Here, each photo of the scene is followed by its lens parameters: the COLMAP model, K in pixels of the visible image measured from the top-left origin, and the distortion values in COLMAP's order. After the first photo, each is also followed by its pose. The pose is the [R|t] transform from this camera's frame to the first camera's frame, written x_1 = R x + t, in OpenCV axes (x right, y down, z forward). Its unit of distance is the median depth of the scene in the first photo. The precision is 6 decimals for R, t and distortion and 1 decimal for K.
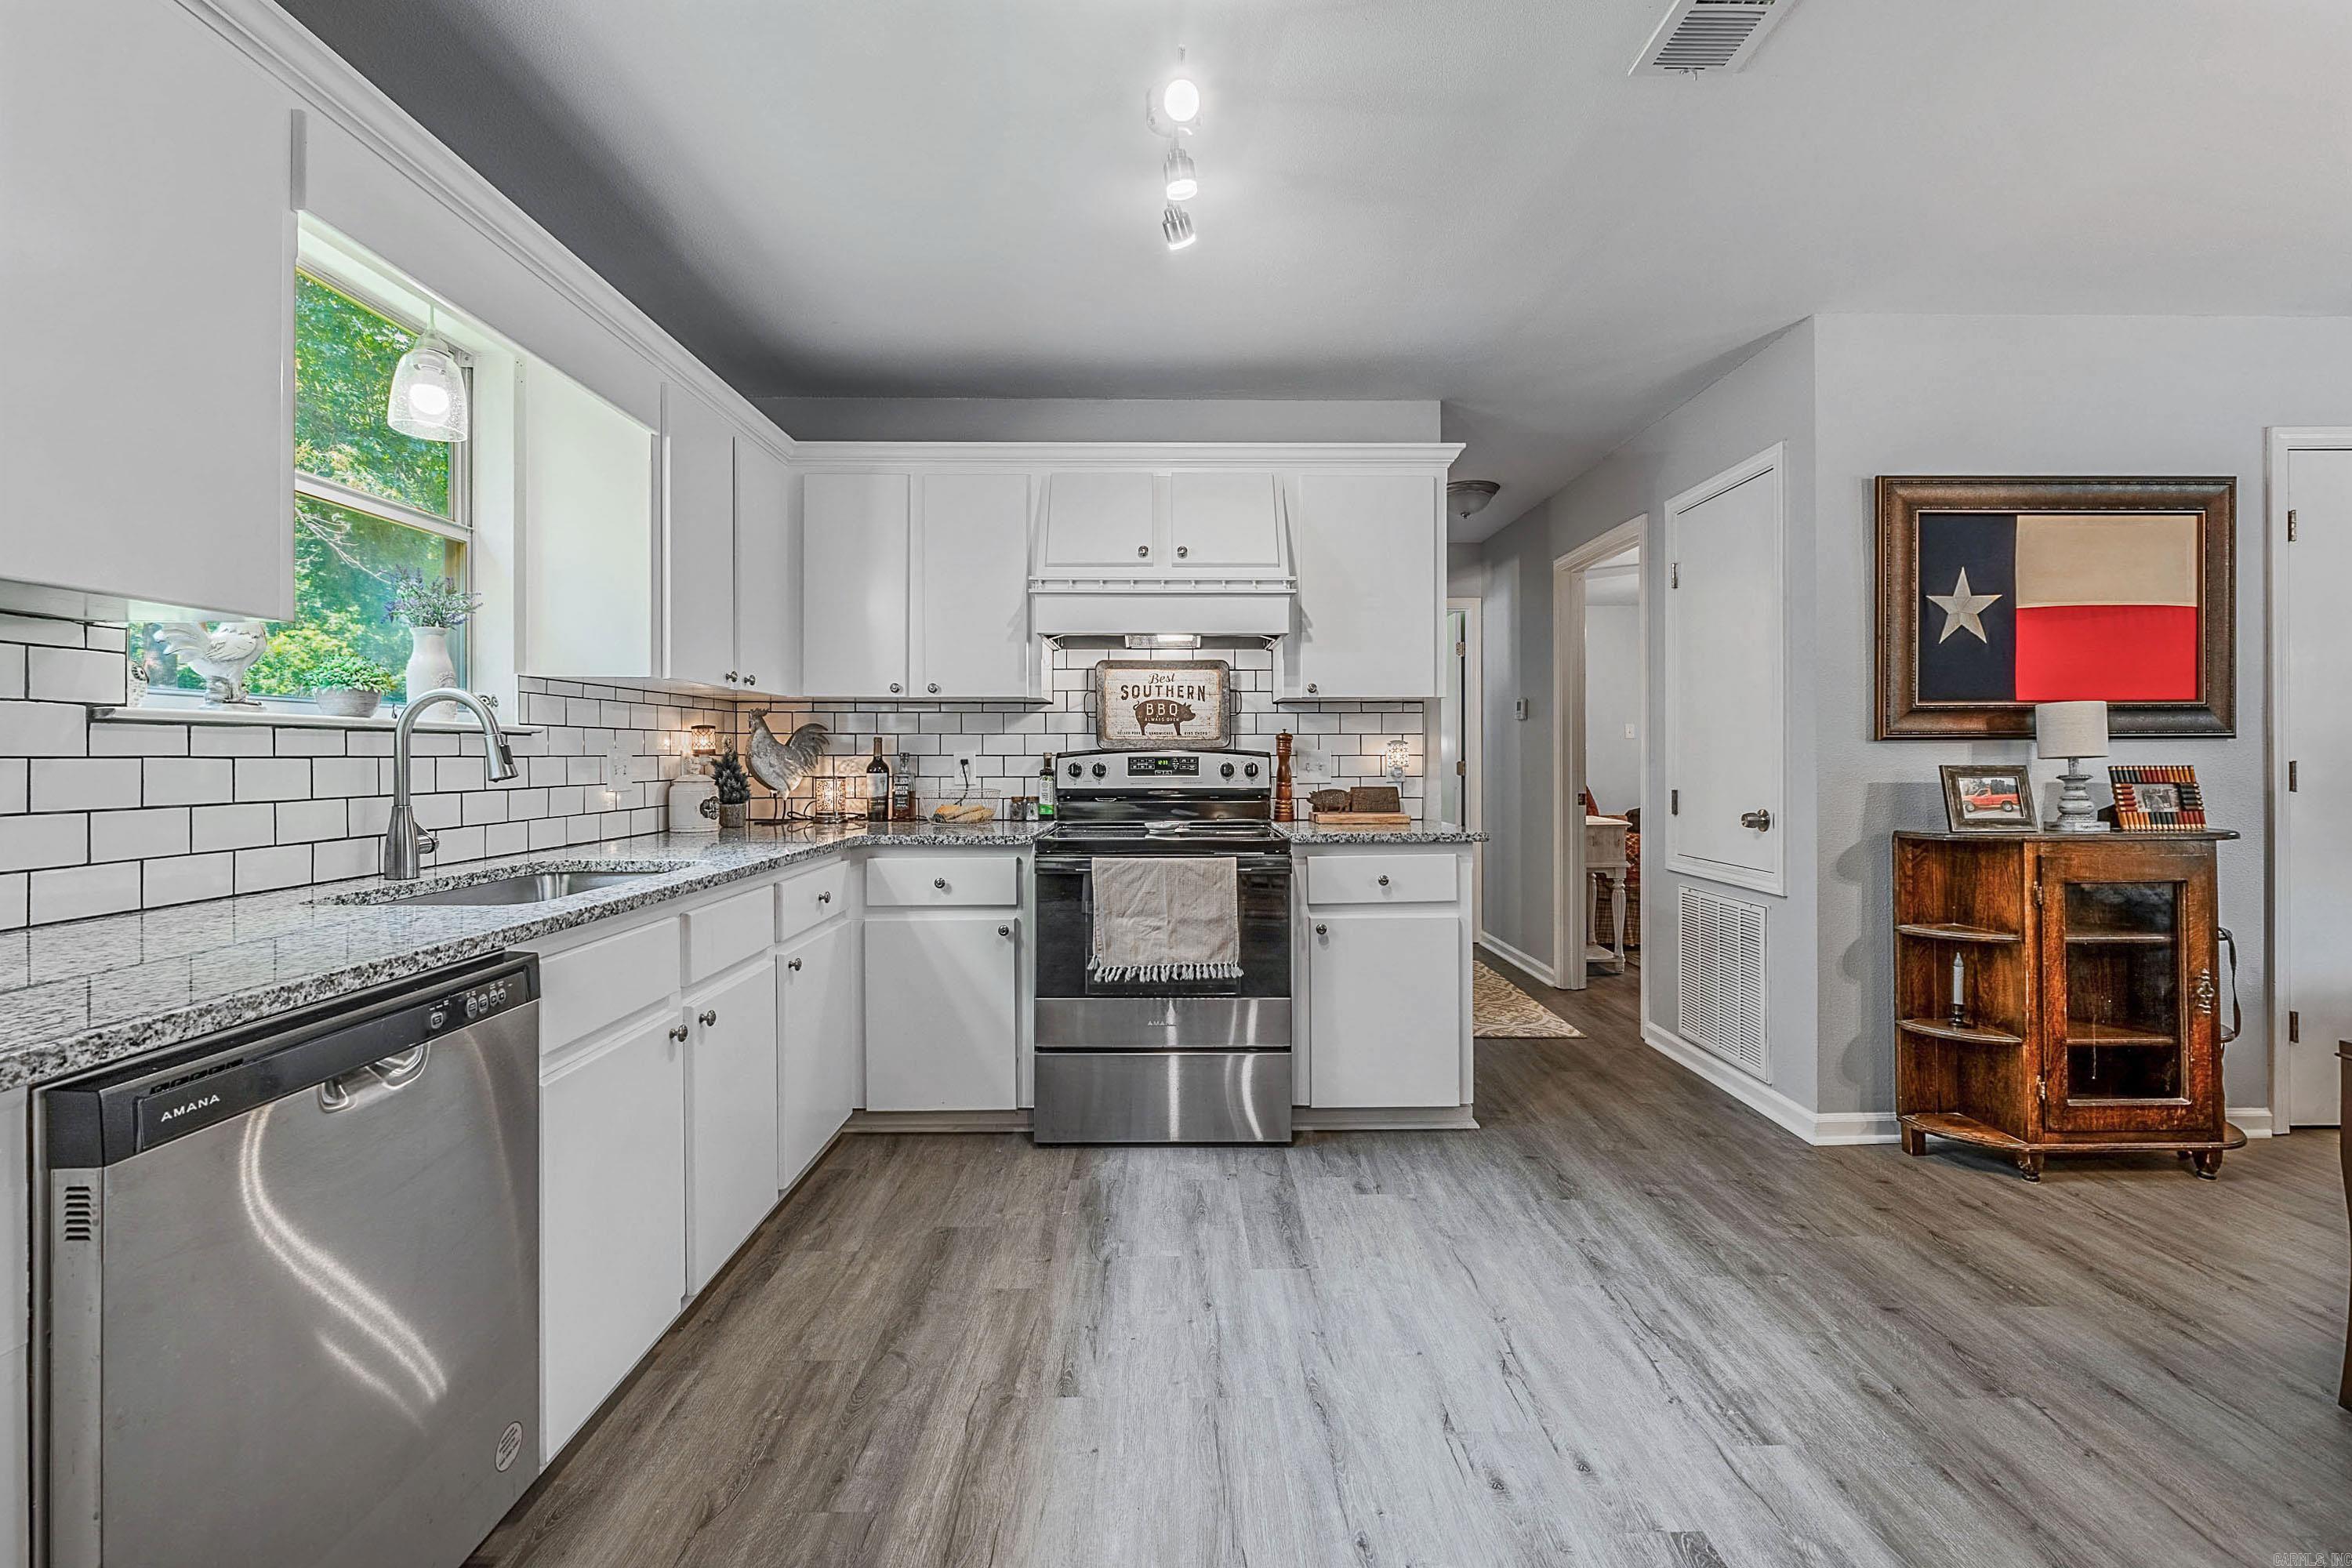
lens RADIAL K [[999.3, 0, 1175.3], [0, 999.3, 760.9], [0, 0, 1]] dist [-0.004839, 0.000071]
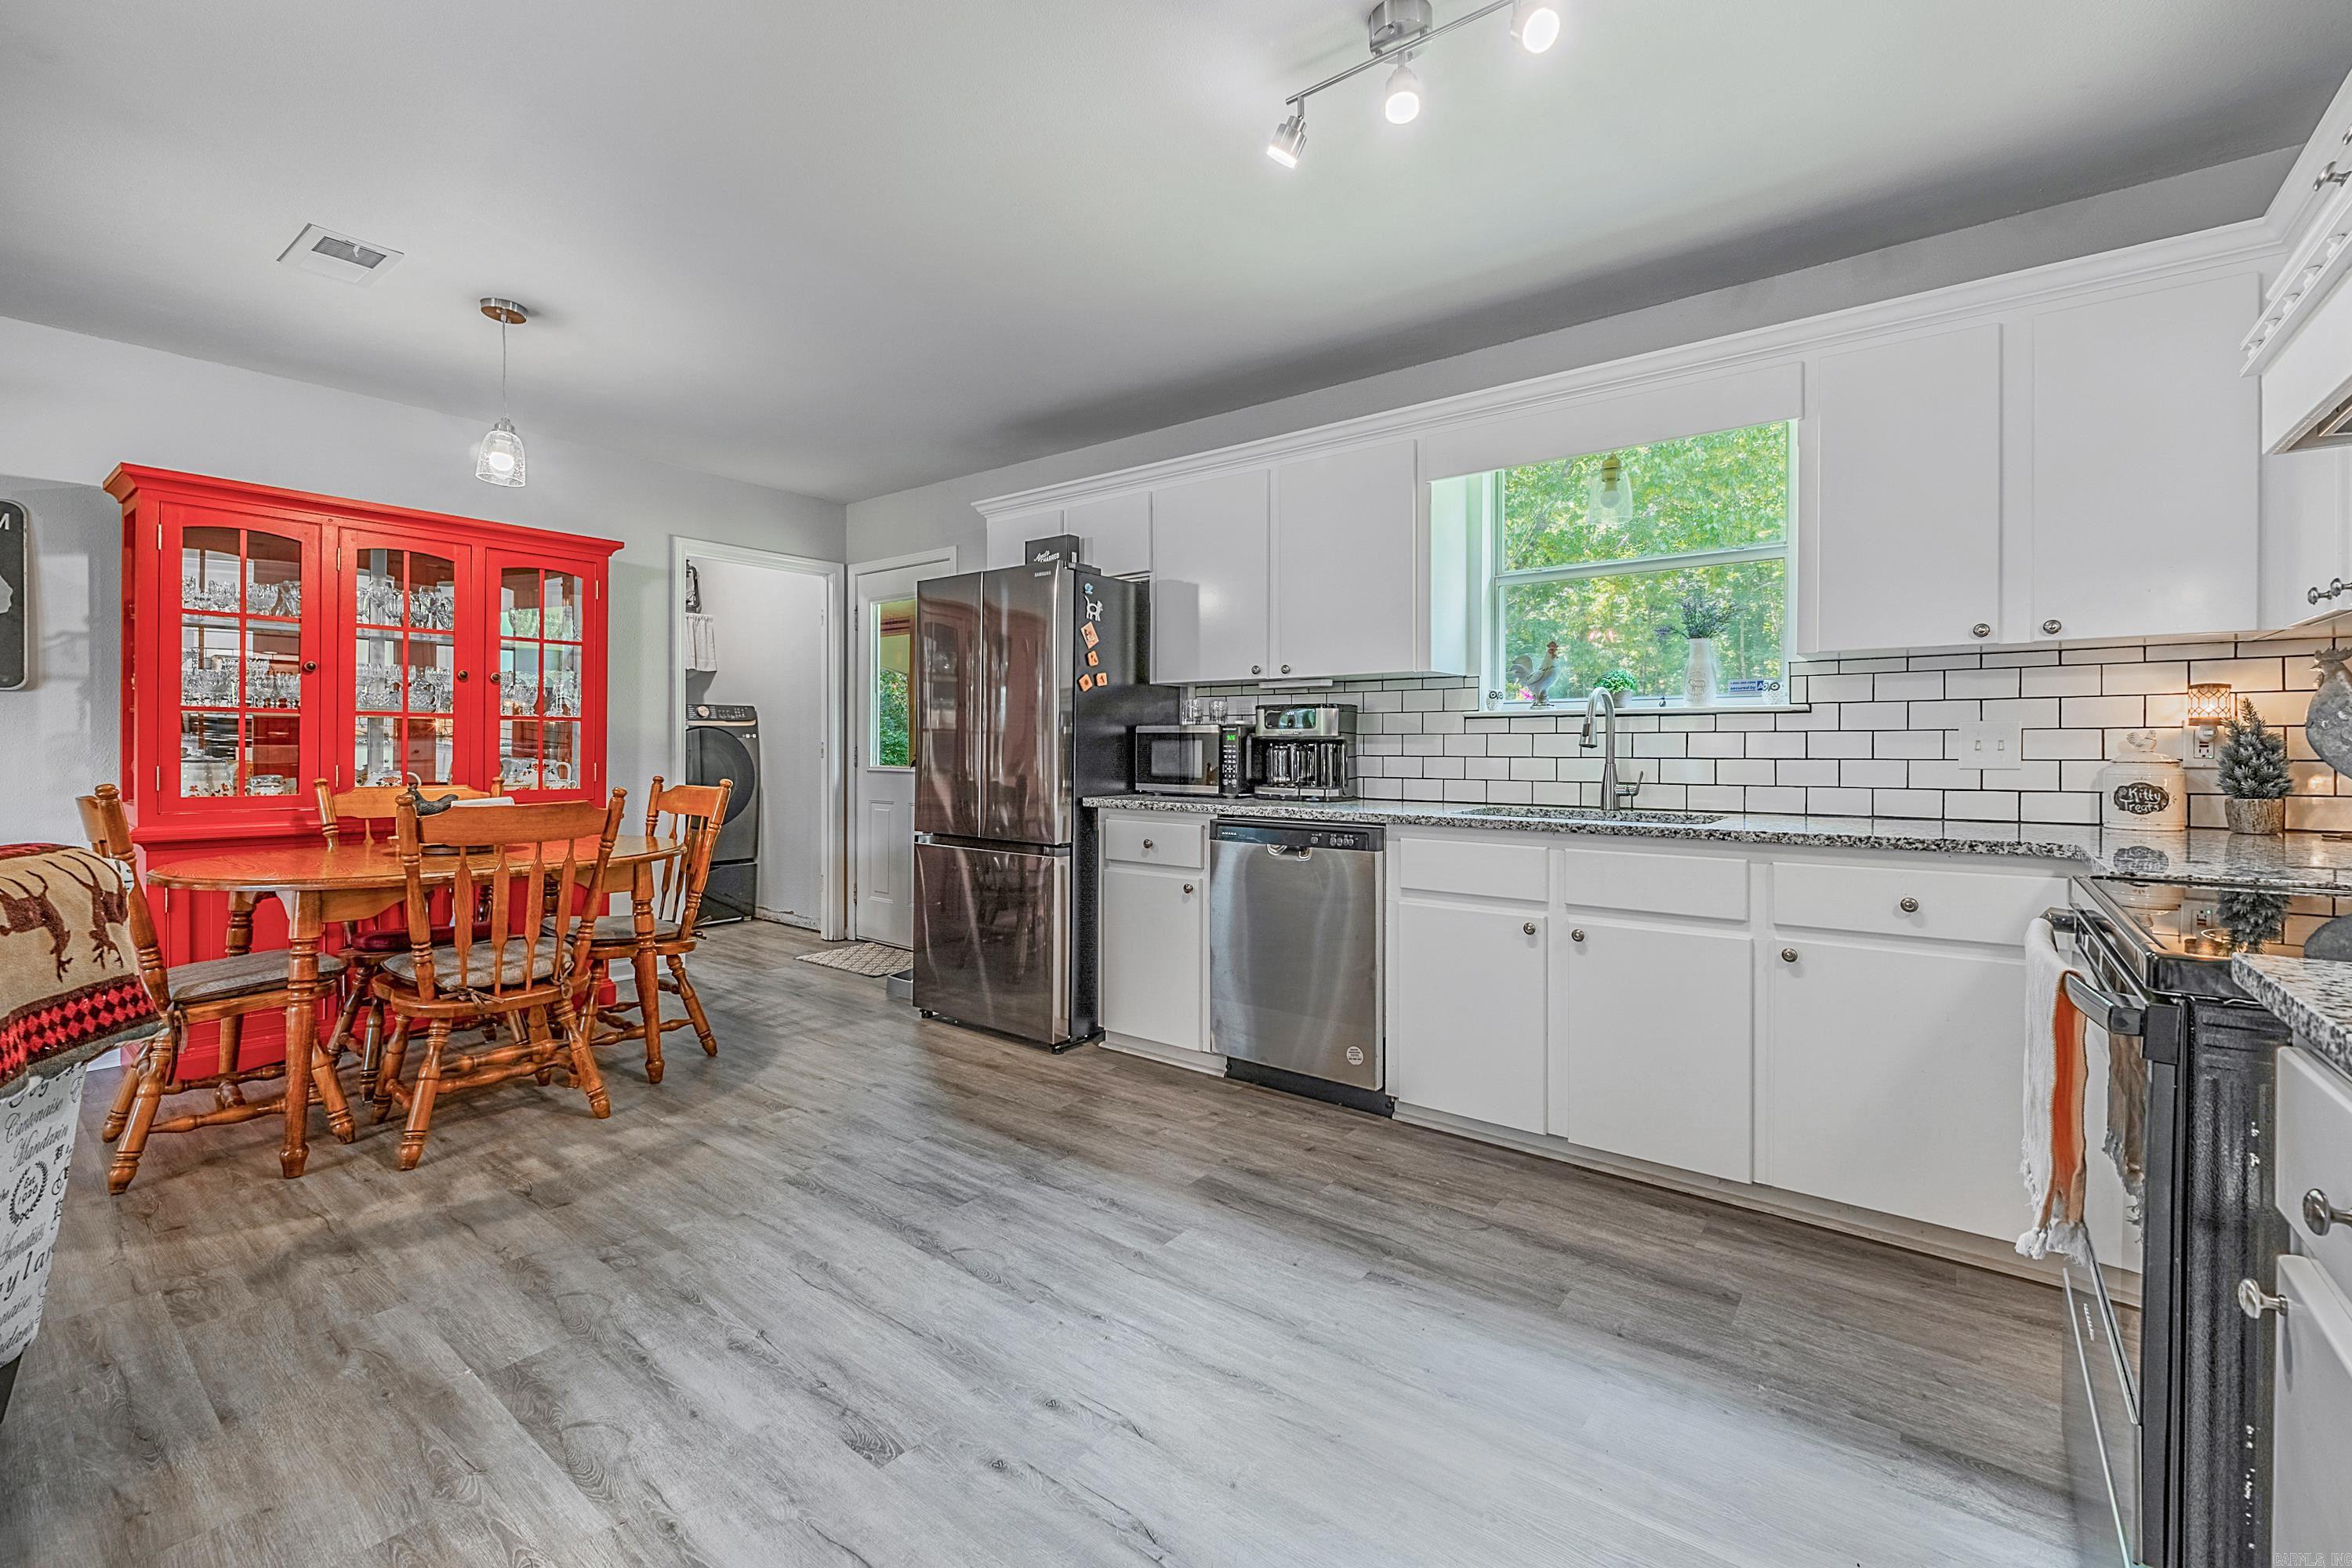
lens RADIAL K [[999.3, 0, 1174.3], [0, 999.3, 748.2], [0, 0, 1]] dist [-0.004839, 0.000071]
pose [[-0.625615, 0.000127, -0.780132, 0.595765], [-0.005520, 0.999974, 0.004589, 0.011412], [0.780112, 0.007177, -0.625598, 0.979009]]
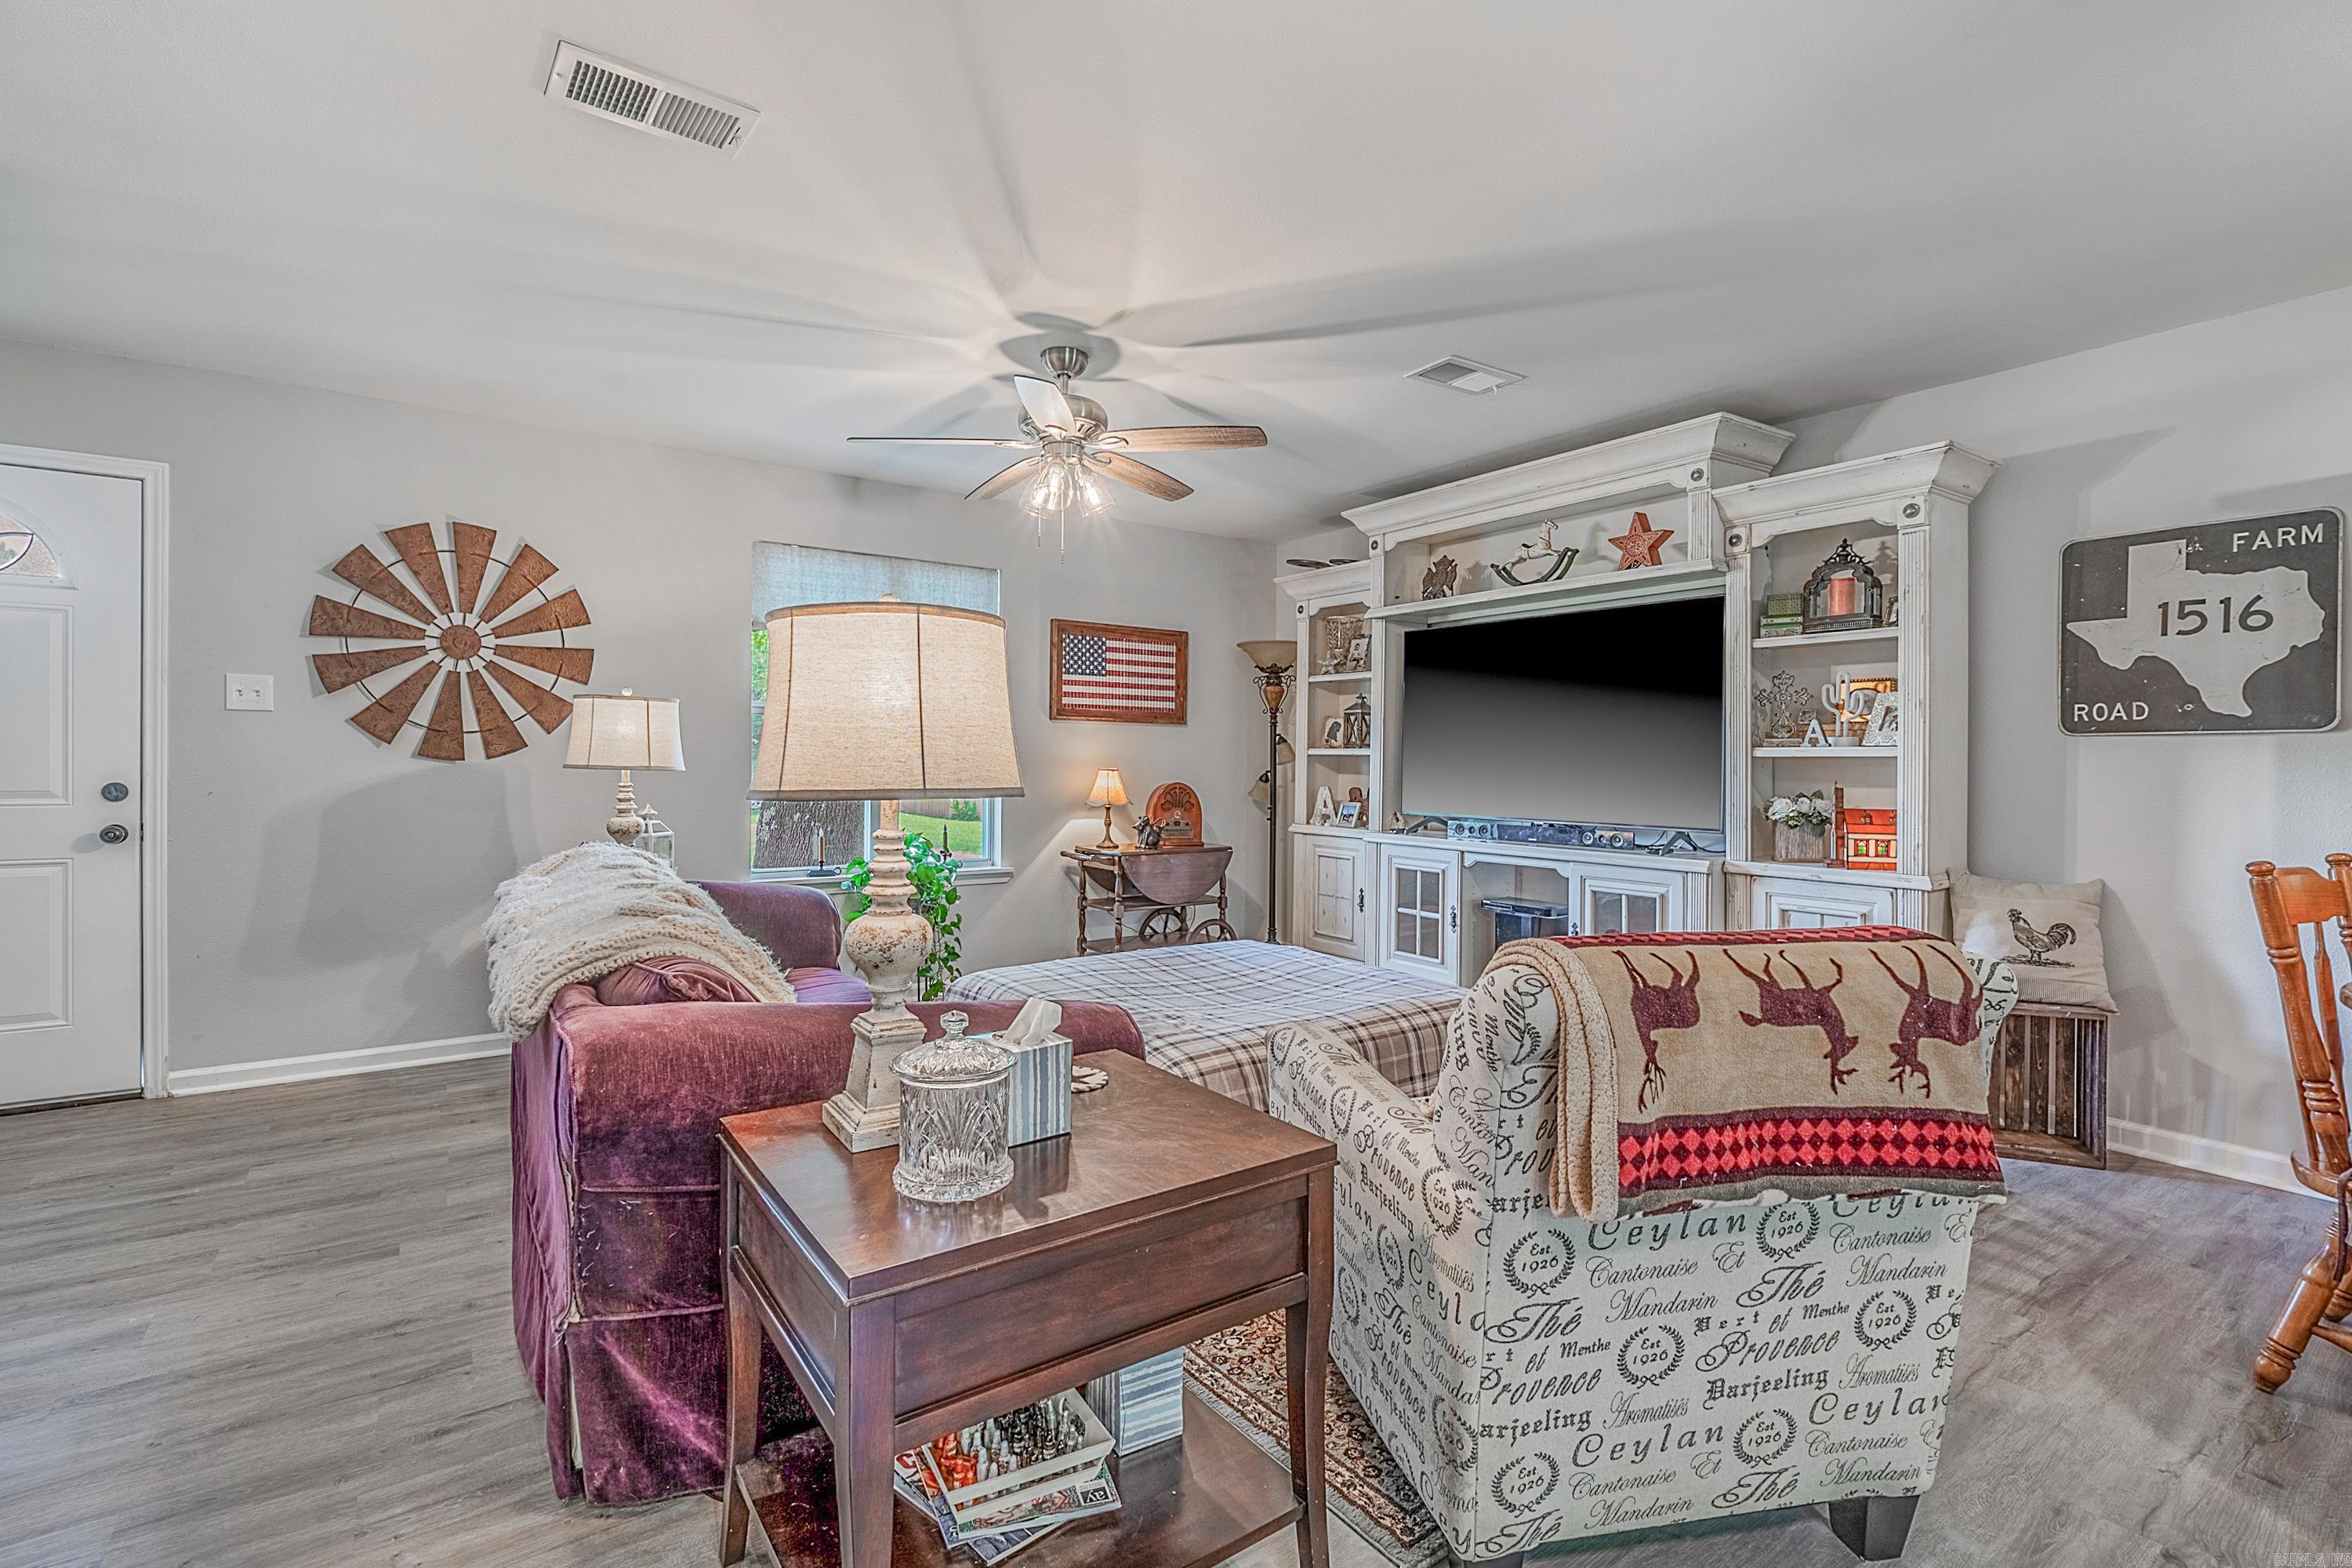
lens RADIAL K [[1060.8, 0, 1172.4], [0, 1060.8, 775.1], [0, 0, 1]] dist [-0.005107, -0.000209]
pose [[-0.570689, -0.008460, 0.821123, 0.341100], [-0.001577, 0.999956, 0.009206, -0.008224], [-0.821165, 0.003959, -0.570677, 0.725714]]
